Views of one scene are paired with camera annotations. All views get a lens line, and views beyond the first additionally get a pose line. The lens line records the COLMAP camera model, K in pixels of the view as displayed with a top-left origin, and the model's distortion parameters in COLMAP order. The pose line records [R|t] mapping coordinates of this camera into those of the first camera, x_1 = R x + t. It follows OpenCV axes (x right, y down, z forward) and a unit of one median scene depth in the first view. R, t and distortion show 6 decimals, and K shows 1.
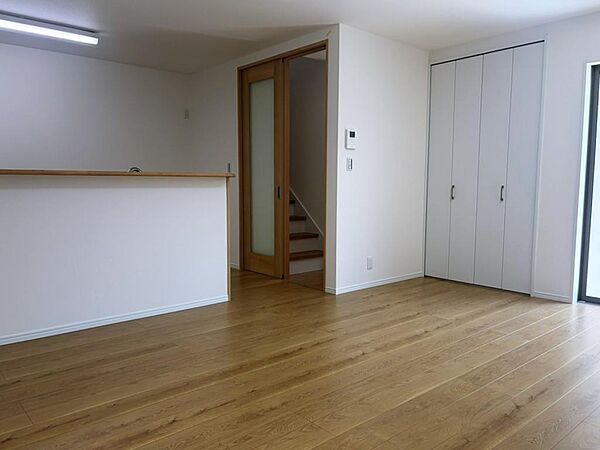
lens RADIAL K [[458.4, 0, 298.1], [0, 458.4, 228.7], [0, 0, 1]] dist [0.080836, -0.079182]
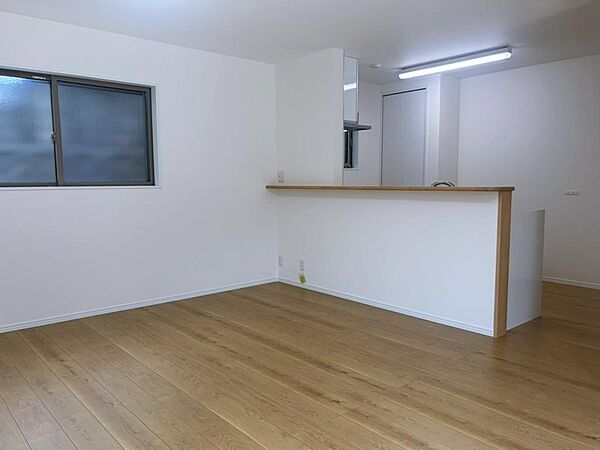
lens RADIAL K [[458.4, 0, 298.1], [0, 458.4, 228.7], [0, 0, 1]] dist [0.080836, -0.079182]
pose [[0.040316, 0.102216, -0.993945, 0.927074], [-0.102968, 0.989883, 0.097622, -0.121333], [0.993867, 0.098409, 0.050433, 0.815929]]
